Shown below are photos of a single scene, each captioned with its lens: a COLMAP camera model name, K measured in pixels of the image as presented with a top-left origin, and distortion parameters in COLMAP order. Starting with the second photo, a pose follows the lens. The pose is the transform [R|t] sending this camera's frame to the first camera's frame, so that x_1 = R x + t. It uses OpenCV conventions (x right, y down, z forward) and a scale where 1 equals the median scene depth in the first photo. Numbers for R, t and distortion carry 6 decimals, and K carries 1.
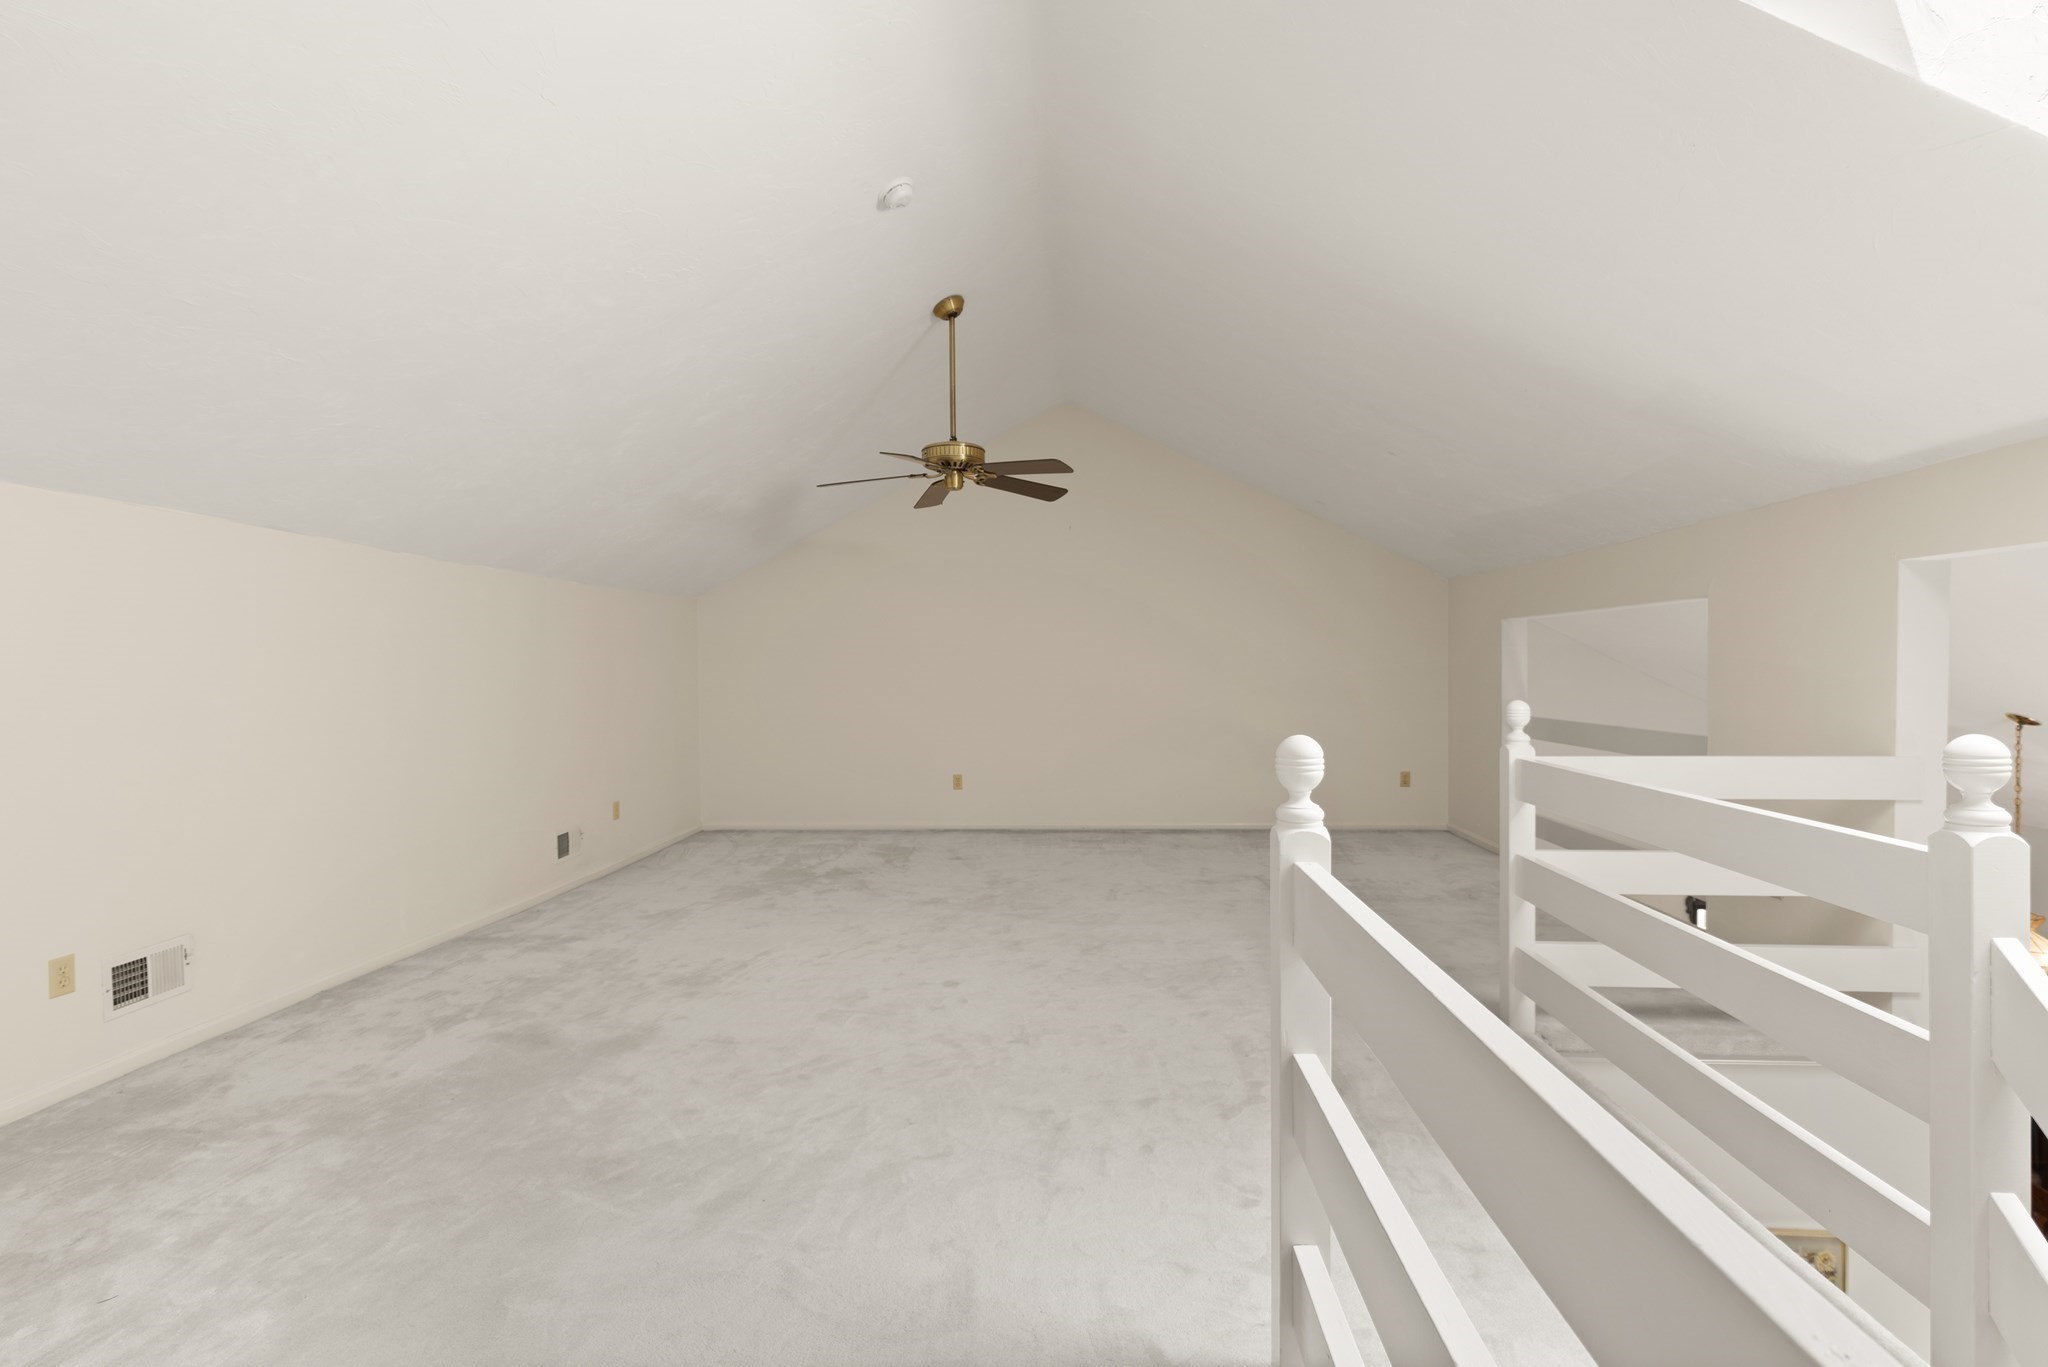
lens RADIAL K [[954.2, 0, 1022.2], [0, 954.2, 689.8], [0, 0, 1]] dist [0.001791, 0.000417]
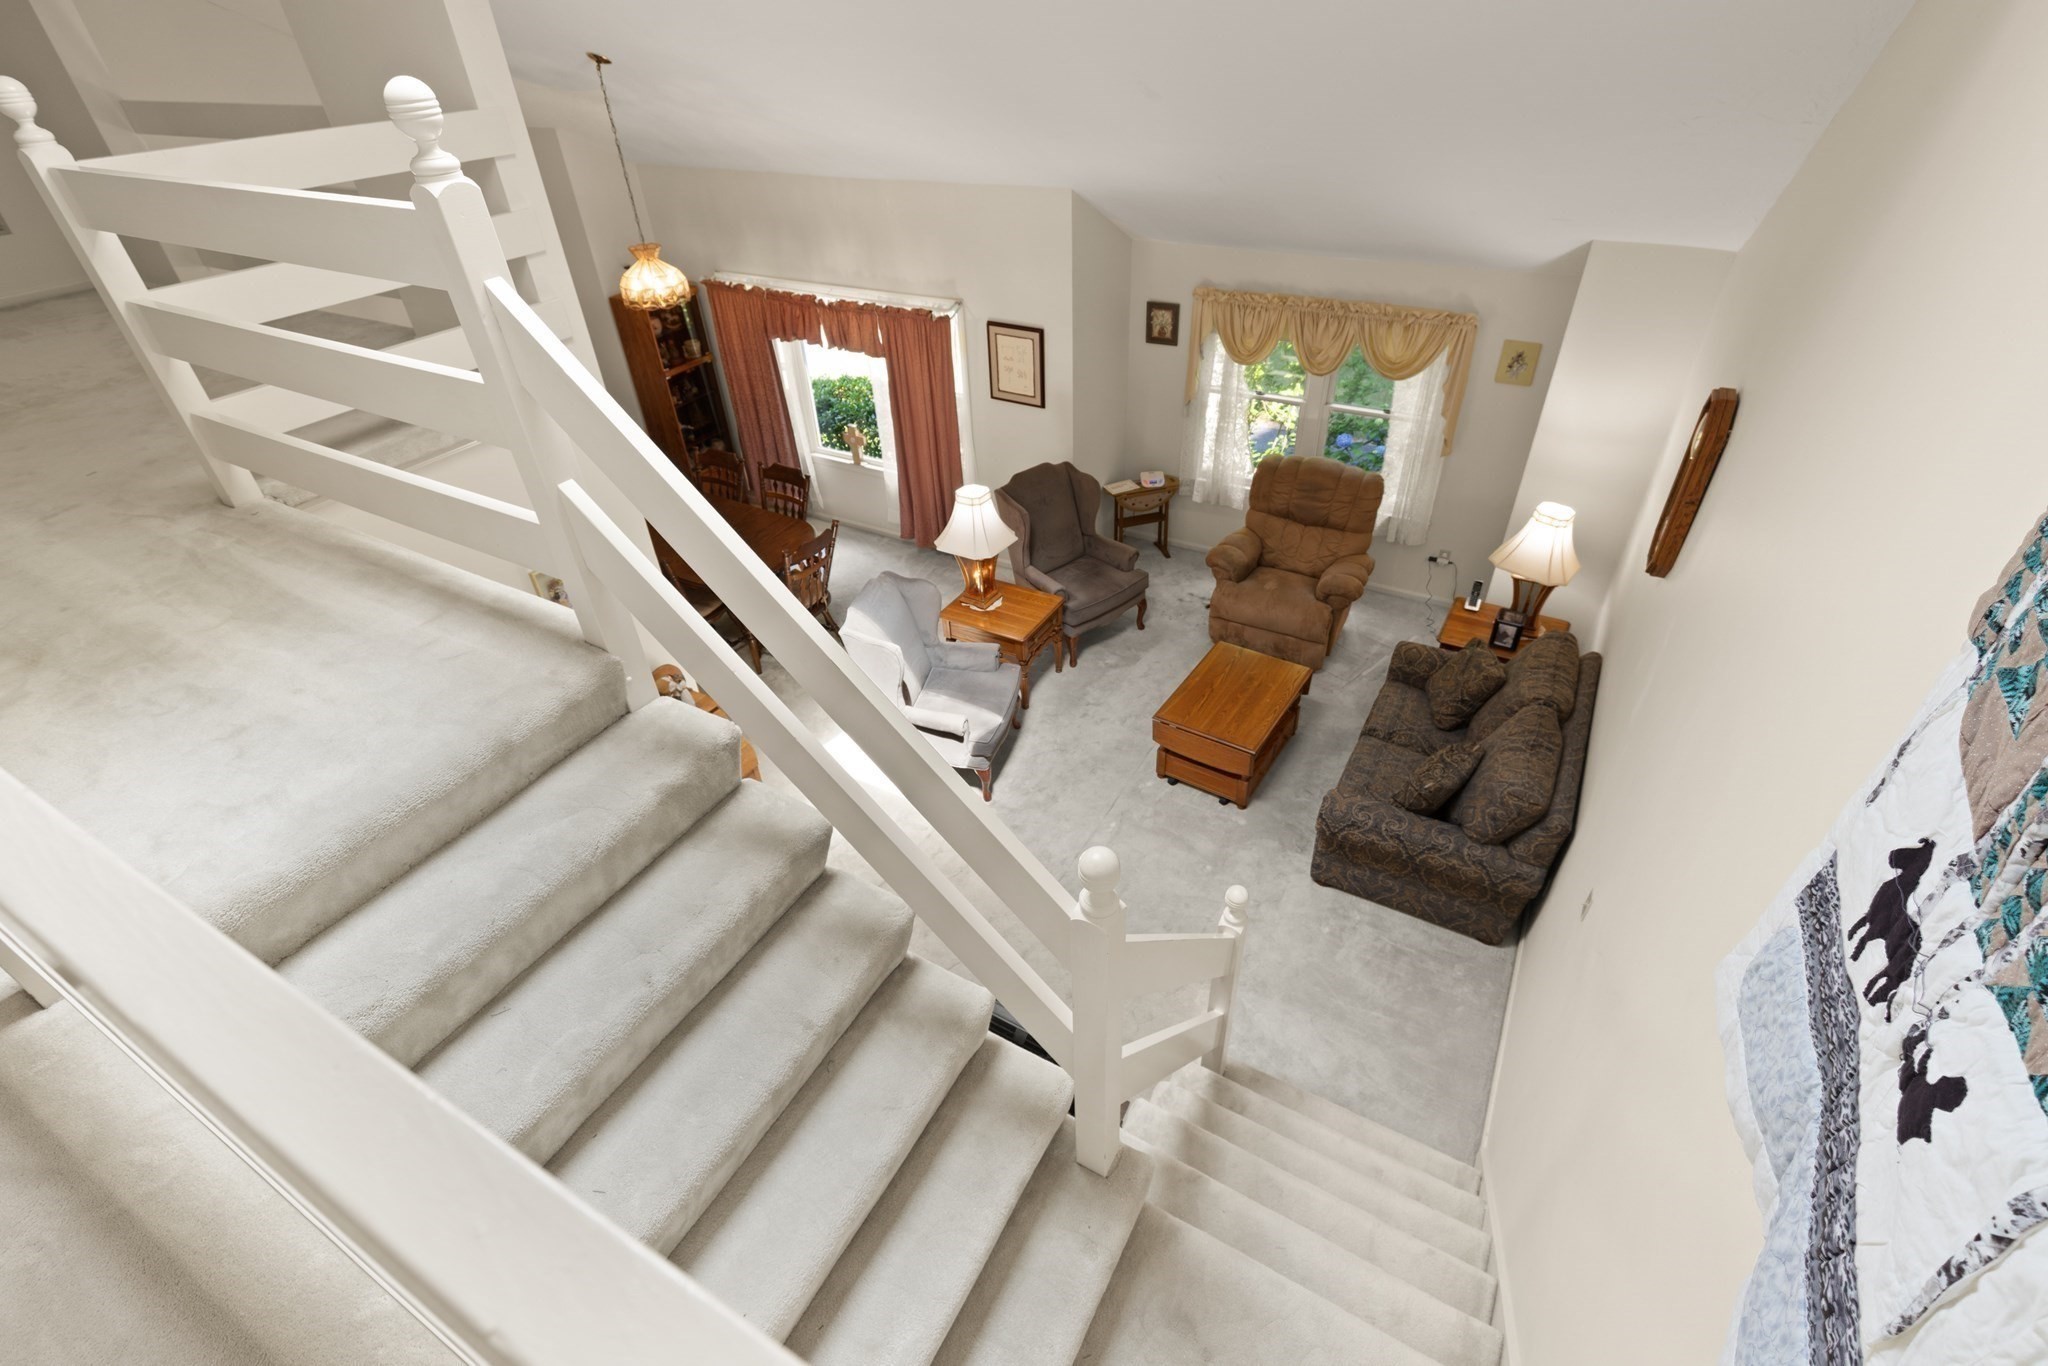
lens RADIAL K [[944.9, 0, 1031.7], [0, 944.9, 682.3], [0, 0, 1]] dist [-0.001663, -0.000456]
pose [[0.438134, -0.544138, 0.715509, 0.108876], [0.056037, 0.810959, 0.582413, 0.012084], [-0.897161, -0.215080, 0.385800, -0.058503]]
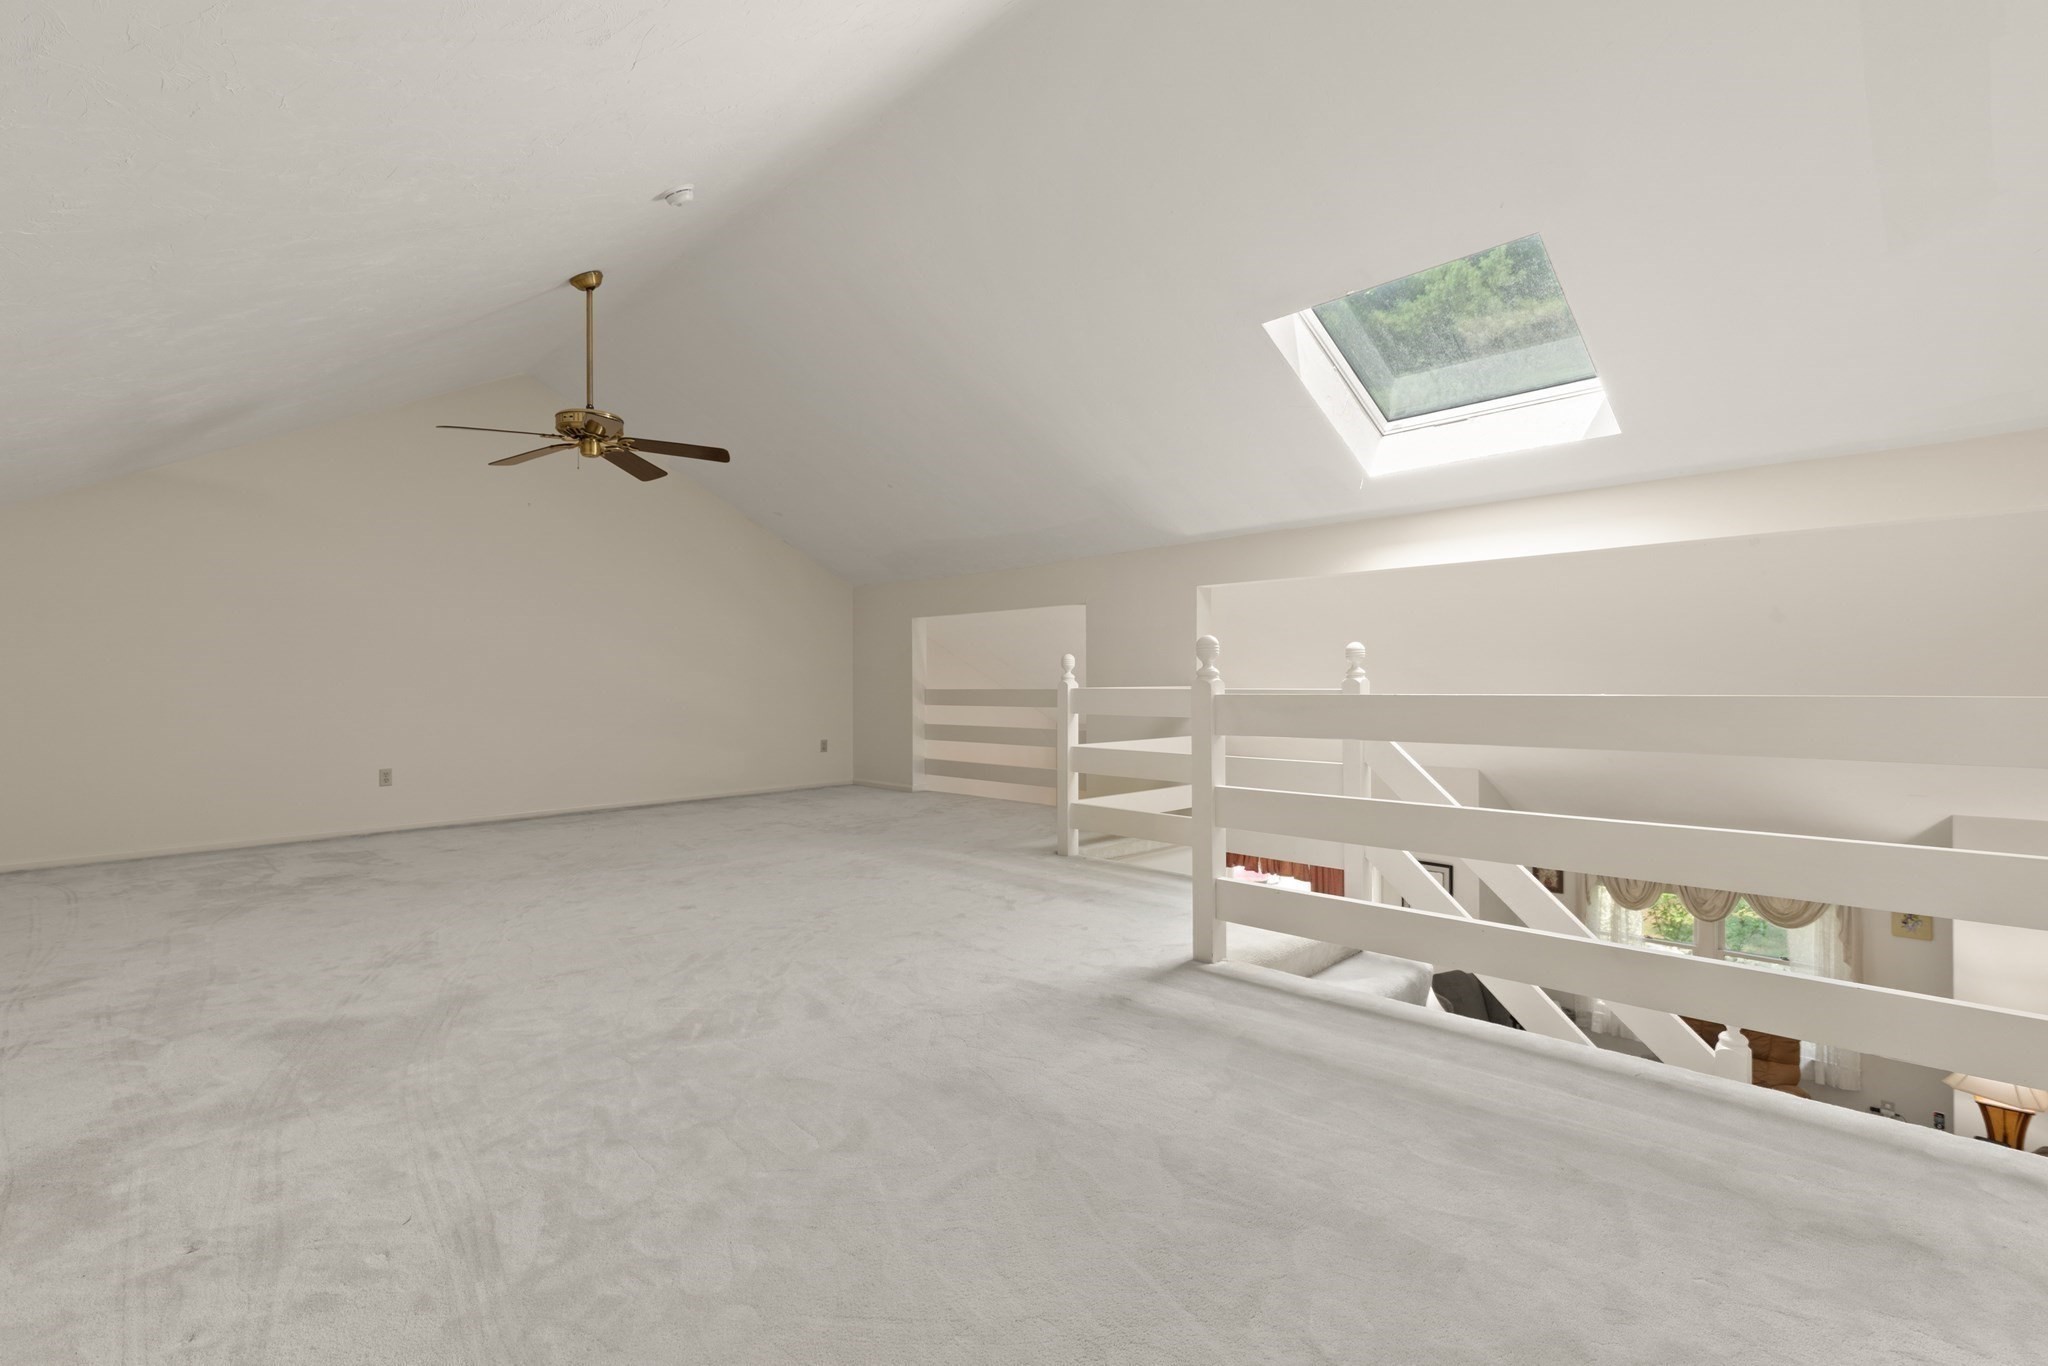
lens RADIAL K [[952.0, 0, 1024.0], [0, 952.0, 683.0], [0, 0, 1]] dist [0.011496, 0.000088]
pose [[0.668826, 0.000111, 0.743419, -0.757662], [0.021726, 0.999570, -0.019695, 0.093854], [-0.743101, 0.029324, 0.668536, -0.042174]]
